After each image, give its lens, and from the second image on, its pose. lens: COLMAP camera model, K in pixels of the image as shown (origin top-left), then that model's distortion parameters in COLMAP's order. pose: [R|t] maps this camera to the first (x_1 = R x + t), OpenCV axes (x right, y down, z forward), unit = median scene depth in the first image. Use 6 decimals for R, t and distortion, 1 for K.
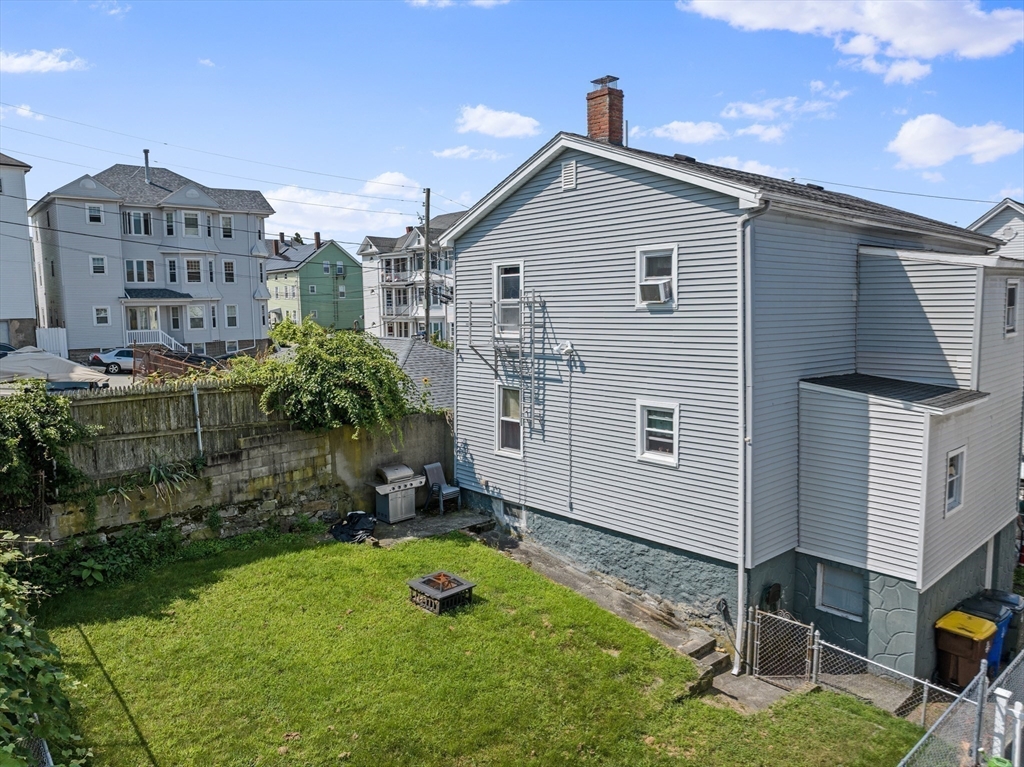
lens RADIAL K [[724.2, 0, 516.1], [0, 724.2, 383.9], [0, 0, 1]] dist [-0.038391, 0.011621]
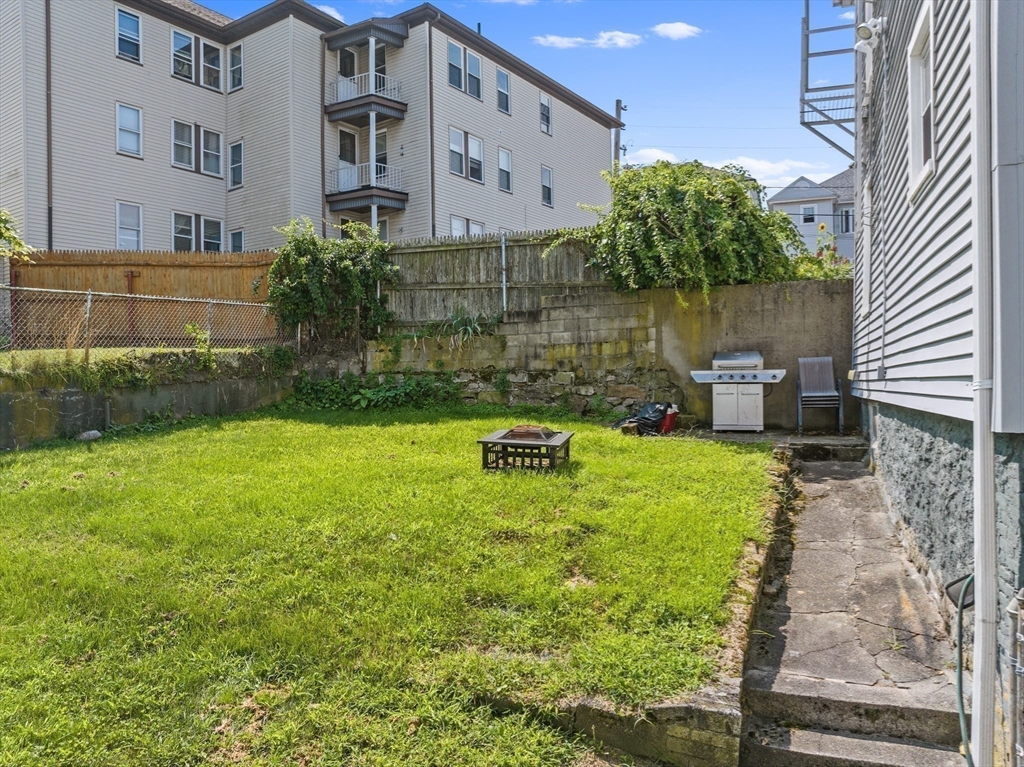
lens RADIAL K [[724.2, 0, 515.7], [0, 724.2, 385.7], [0, 0, 1]] dist [-0.038391, 0.011621]
pose [[0.472393, 0.023252, -0.881081, 0.363237], [-0.091895, 0.995503, -0.022998, 0.203671], [0.876584, 0.091831, 0.472406, 0.569895]]
